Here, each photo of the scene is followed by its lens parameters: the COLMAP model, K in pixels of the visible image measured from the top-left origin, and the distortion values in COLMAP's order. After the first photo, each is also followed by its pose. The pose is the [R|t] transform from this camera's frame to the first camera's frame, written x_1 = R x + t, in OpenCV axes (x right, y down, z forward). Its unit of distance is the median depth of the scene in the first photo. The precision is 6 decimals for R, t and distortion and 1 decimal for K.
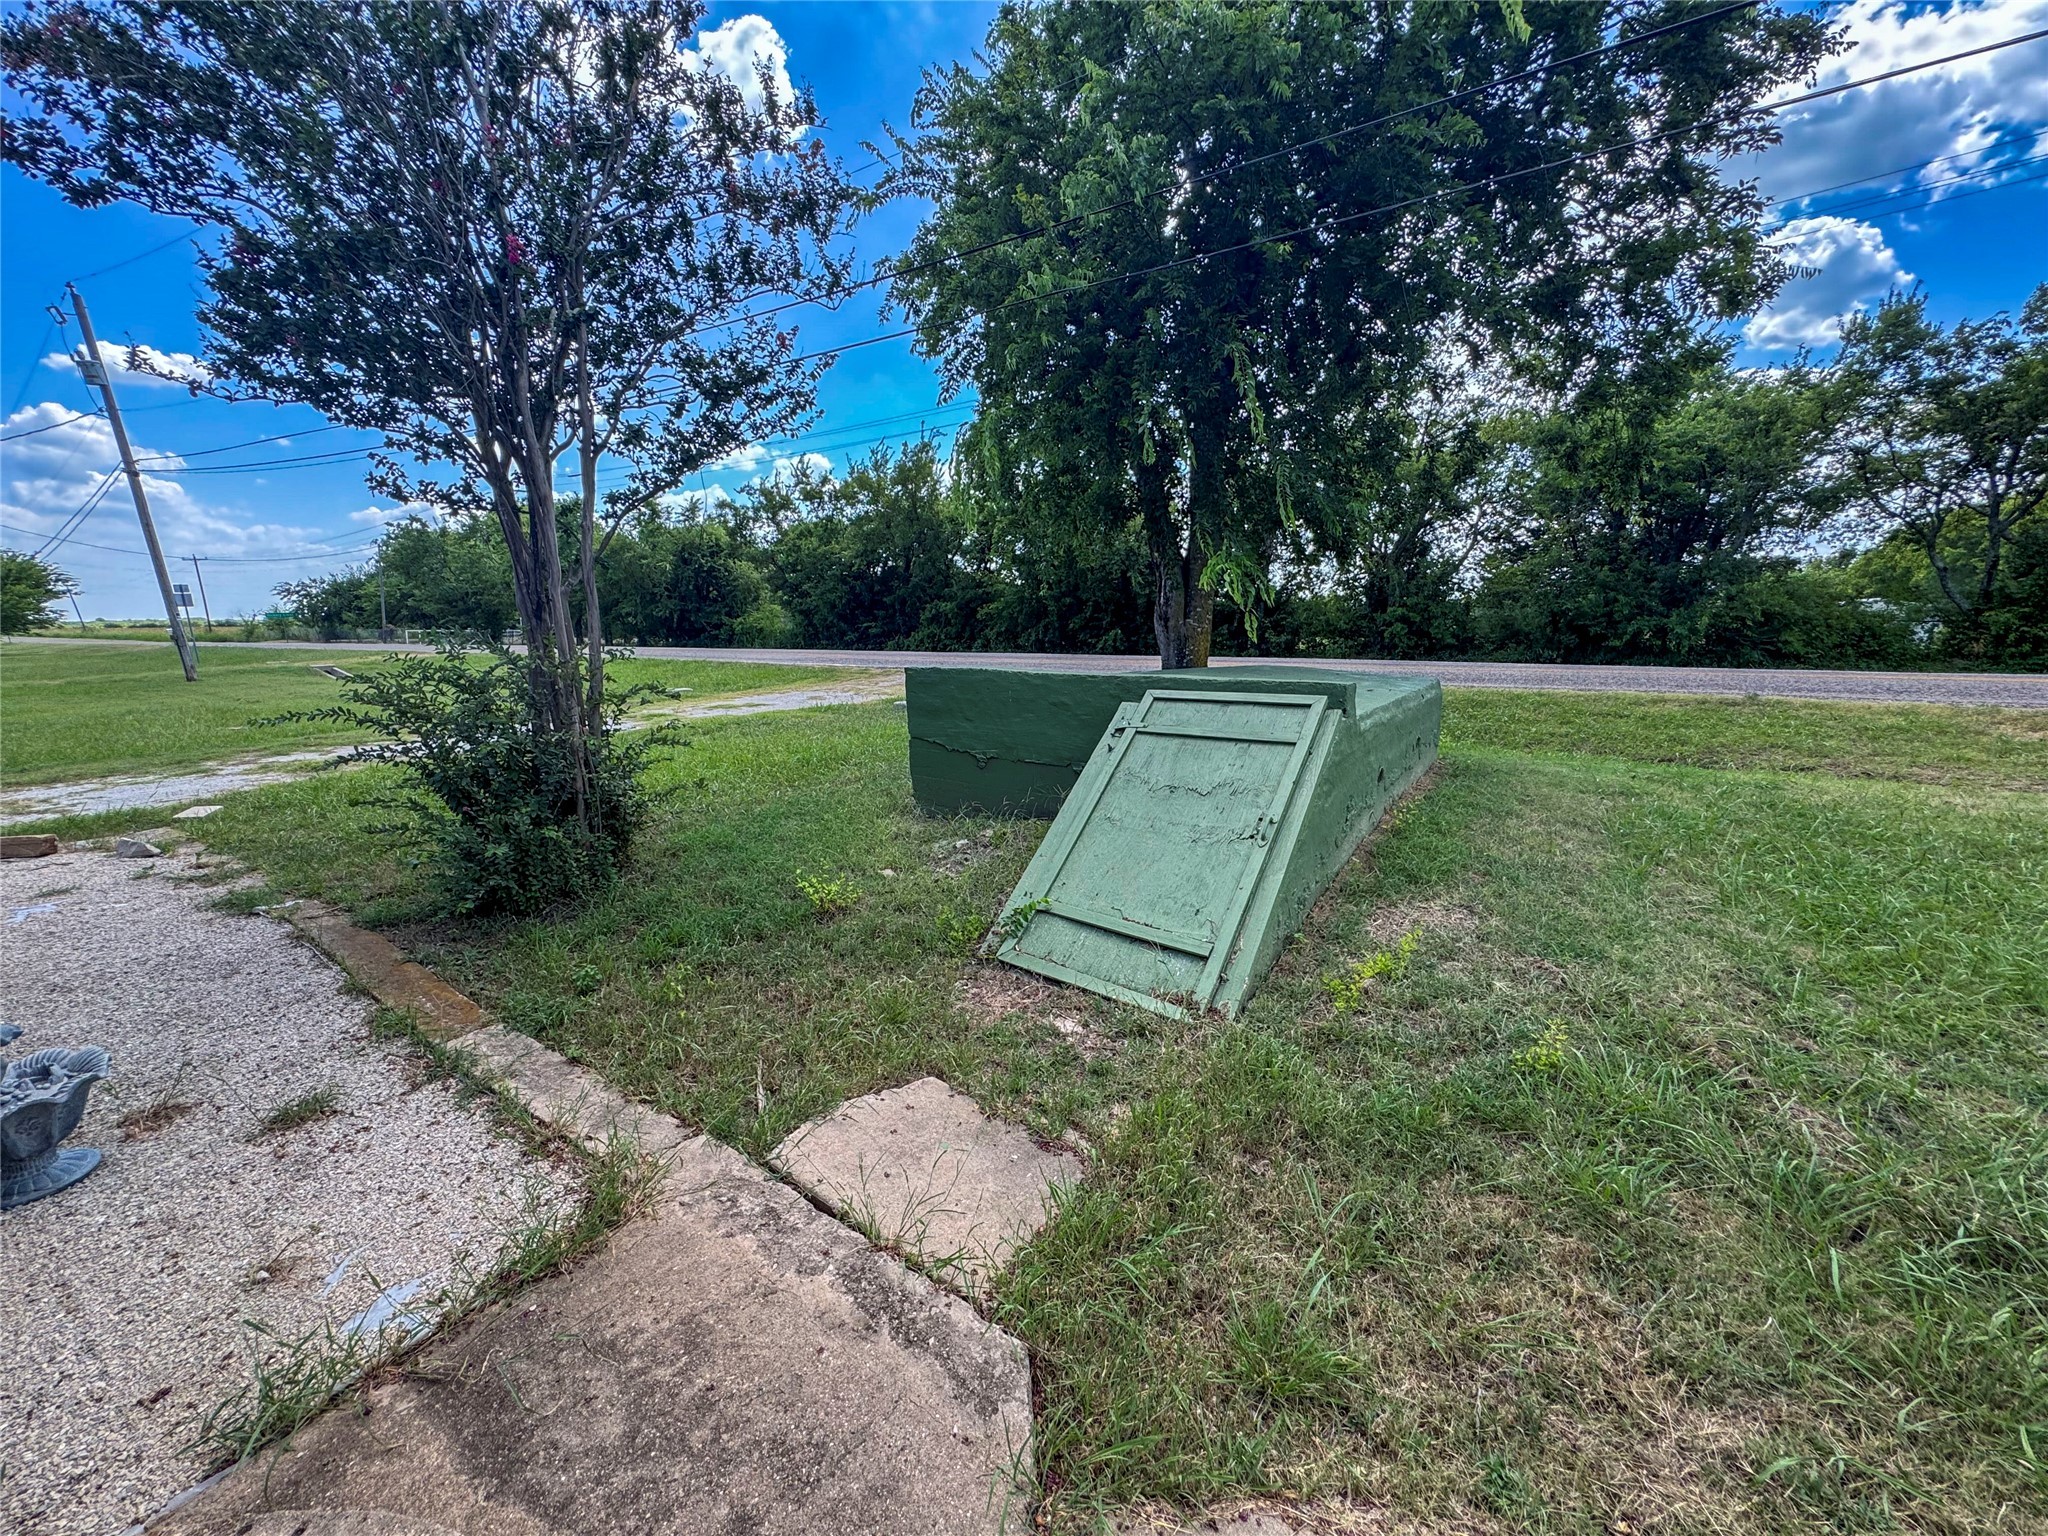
lens RADIAL K [[820.2, 0, 1022.2], [0, 820.2, 777.8], [0, 0, 1]] dist [-0.001218, -0.000150]
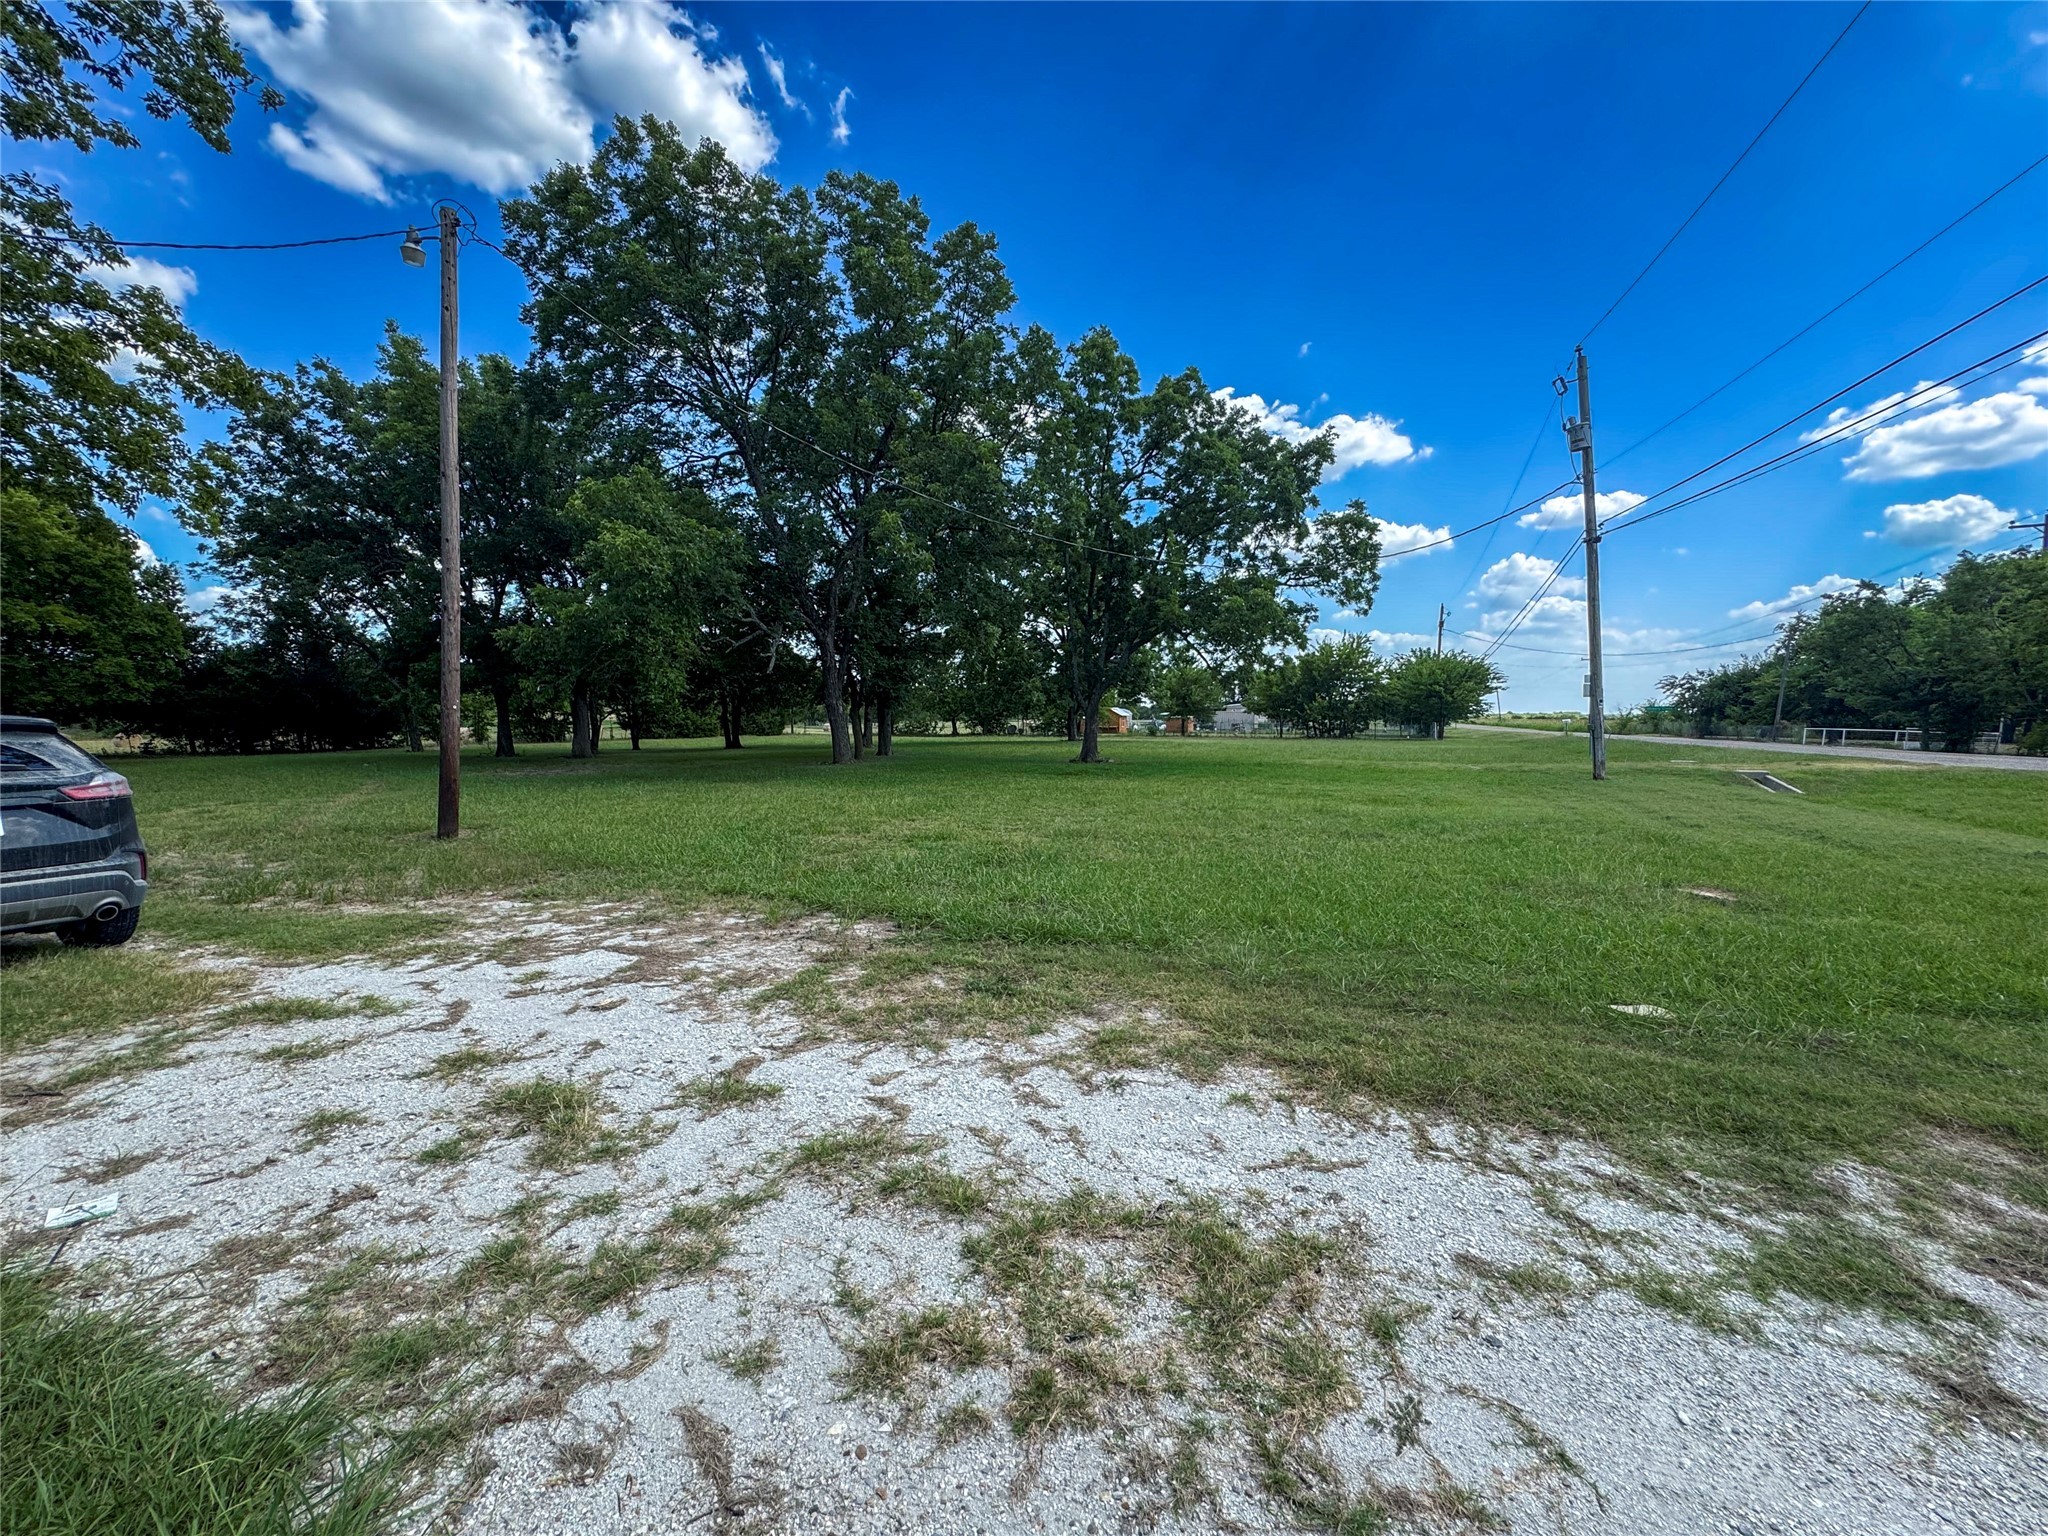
lens RADIAL K [[820.2, 0, 1023.3], [0, 820.2, 765.6], [0, 0, 1]] dist [-0.001218, -0.000150]
pose [[0.198624, 0.074000, -0.977278, -0.092448], [-0.199790, 0.979264, 0.033545, -0.012926], [0.959496, 0.188587, 0.209290, 0.077122]]
